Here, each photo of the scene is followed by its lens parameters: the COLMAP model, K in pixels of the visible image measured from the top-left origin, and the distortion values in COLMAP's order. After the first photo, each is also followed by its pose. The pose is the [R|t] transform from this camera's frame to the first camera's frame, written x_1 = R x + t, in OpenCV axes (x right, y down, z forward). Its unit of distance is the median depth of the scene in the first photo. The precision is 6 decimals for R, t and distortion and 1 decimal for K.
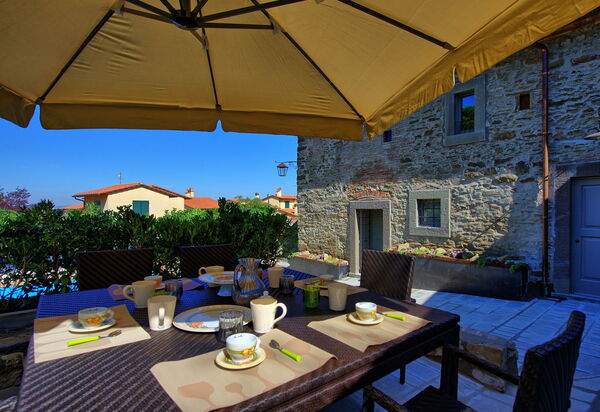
lens RADIAL K [[320.5, 0, 300.0], [0, 320.5, 206.0], [0, 0, 1]] dist [0.001069, 0.000627]
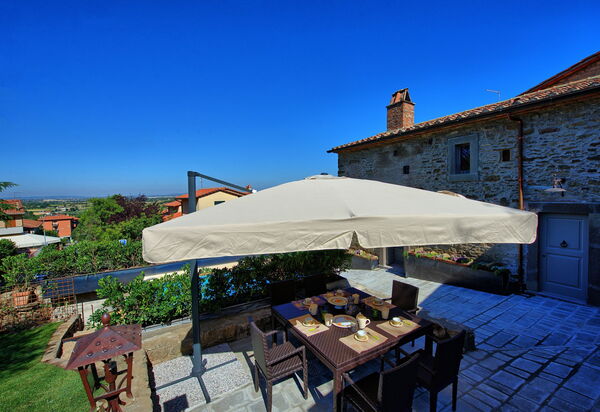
lens RADIAL K [[248.3, 0, 300.0], [0, 248.3, 206.0], [0, 0, 1]] dist [-0.000084, -0.000054]
pose [[0.989727, -0.015713, -0.142106, -0.060673], [0.017945, 0.999735, 0.014432, -0.143537], [0.141841, -0.016834, 0.989746, -0.249068]]
